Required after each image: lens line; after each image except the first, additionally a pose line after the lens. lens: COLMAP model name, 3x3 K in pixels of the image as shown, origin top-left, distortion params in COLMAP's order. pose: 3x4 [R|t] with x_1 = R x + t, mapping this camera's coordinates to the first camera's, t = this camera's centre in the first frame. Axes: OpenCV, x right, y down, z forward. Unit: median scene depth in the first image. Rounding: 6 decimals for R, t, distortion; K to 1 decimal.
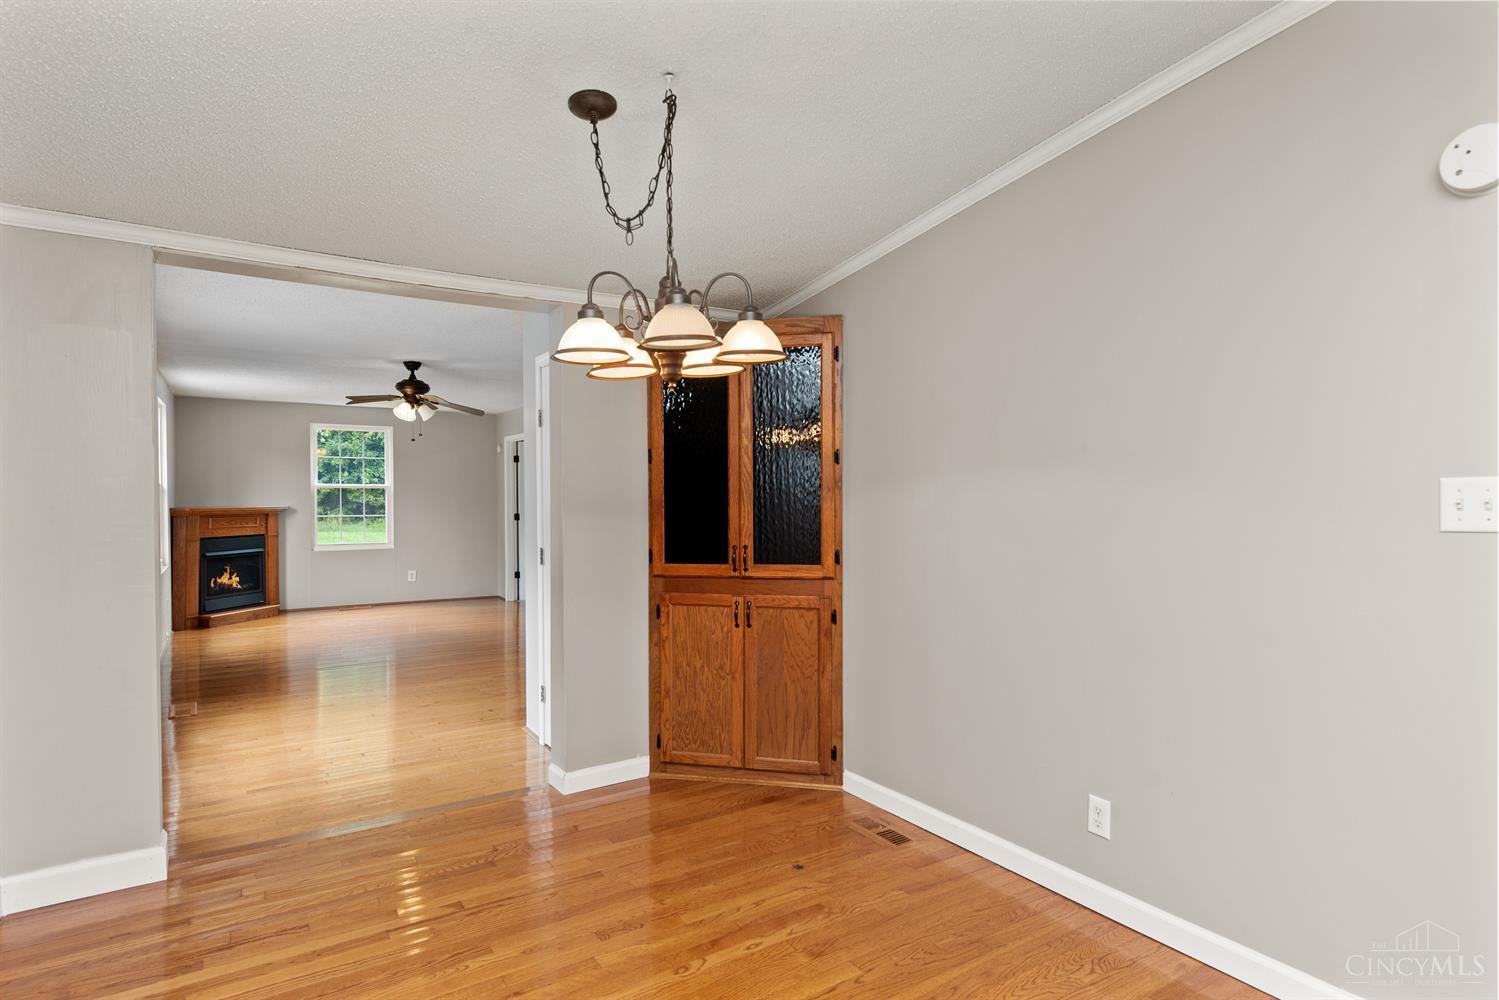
lens RADIAL K [[808.9, 0, 748.7], [0, 808.9, 506.7], [0, 0, 1]] dist [0.014926, -0.000324]
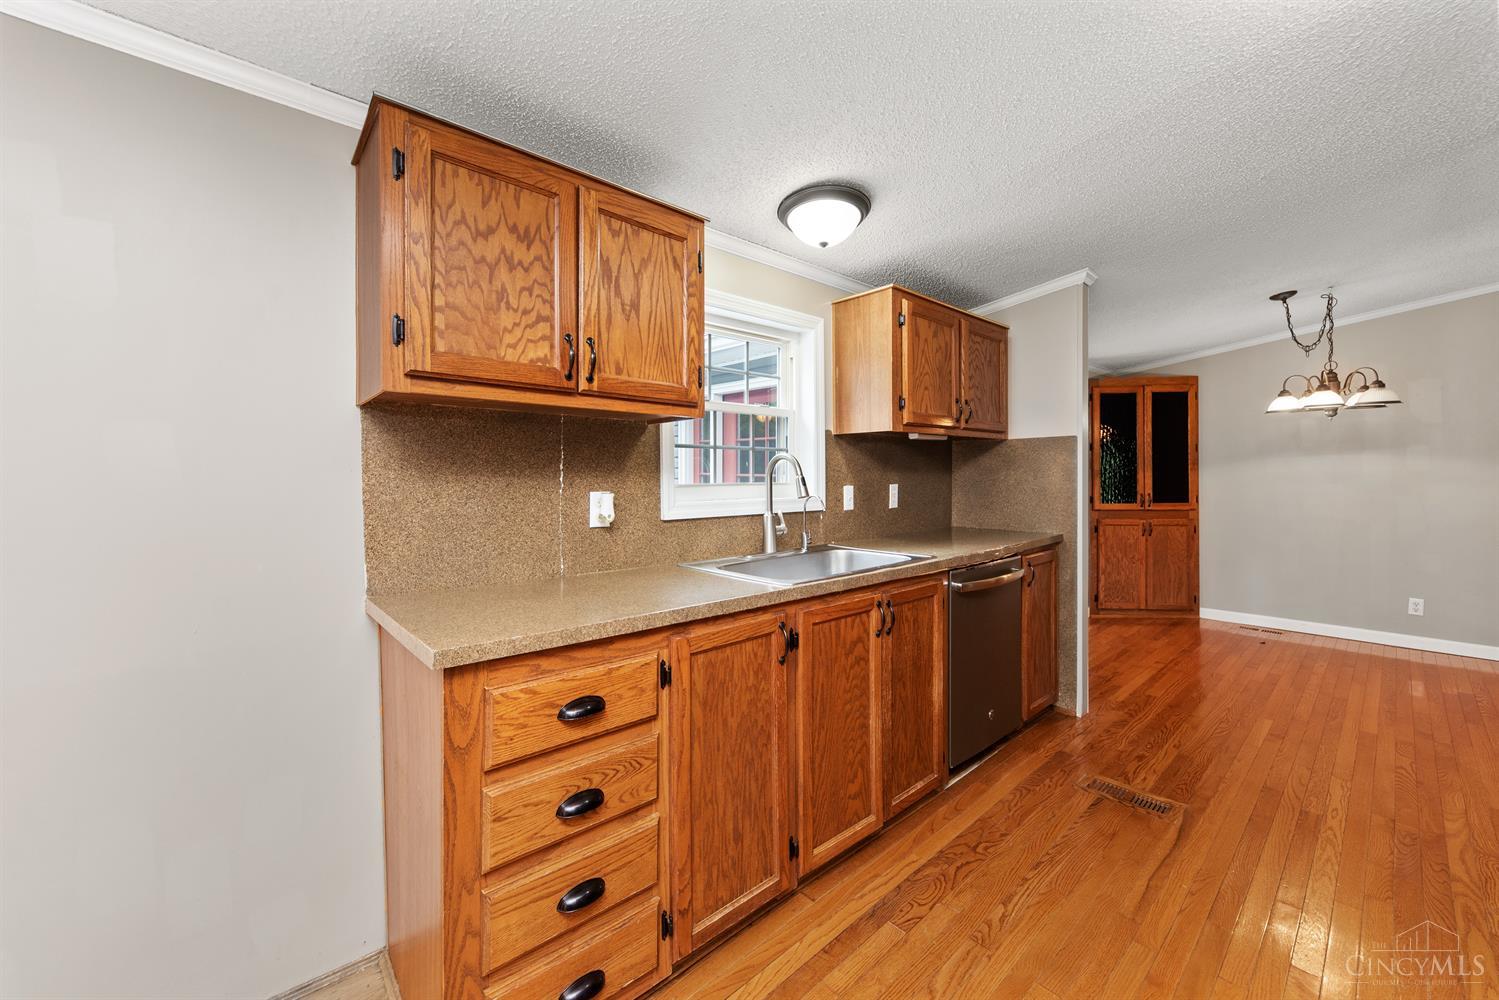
lens RADIAL K [[589.5, 0, 741.2], [0, 589.5, 471.3], [0, 0, 1]] dist [-0.000873, -0.000139]
pose [[0.986867, -0.001529, 0.161528, -1.178454], [0.004163, 0.999864, -0.015972, 0.013149], [-0.161482, 0.016435, 0.986739, -0.229941]]
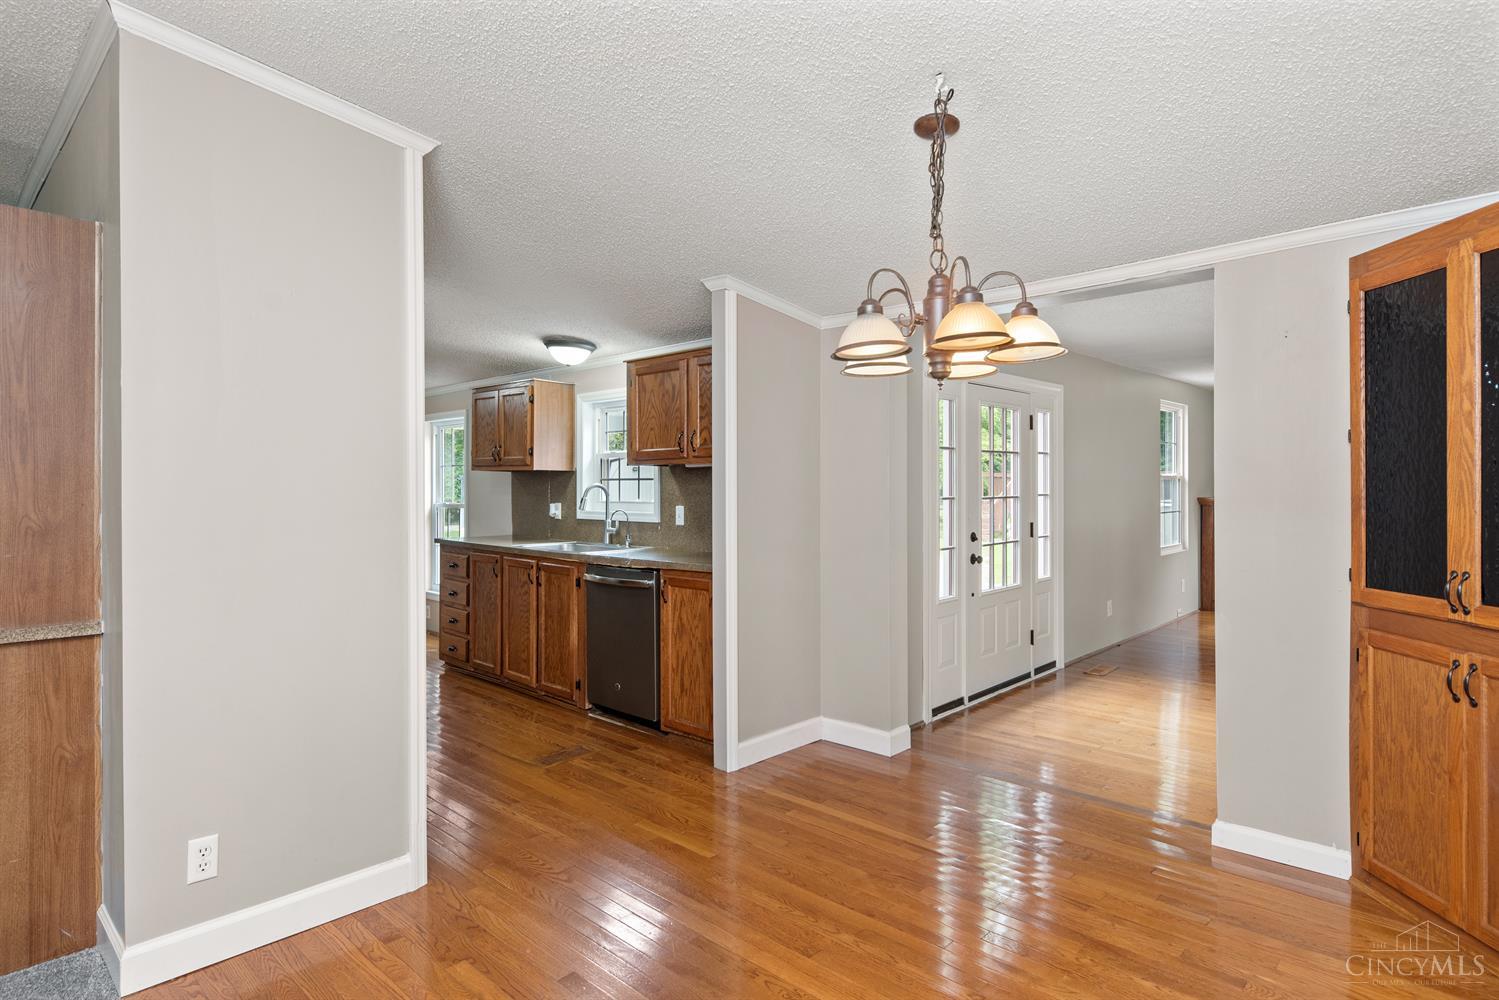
lens RADIAL K [[808.9, 0, 747.7], [0, 808.9, 494.5], [0, 0, 1]] dist [0.014926, -0.000324]
pose [[0.239221, 0.007454, -0.970937, 0.466400], [-0.013870, 0.999895, 0.004259, -0.006637], [0.970866, 0.012448, 0.239299, 0.311863]]
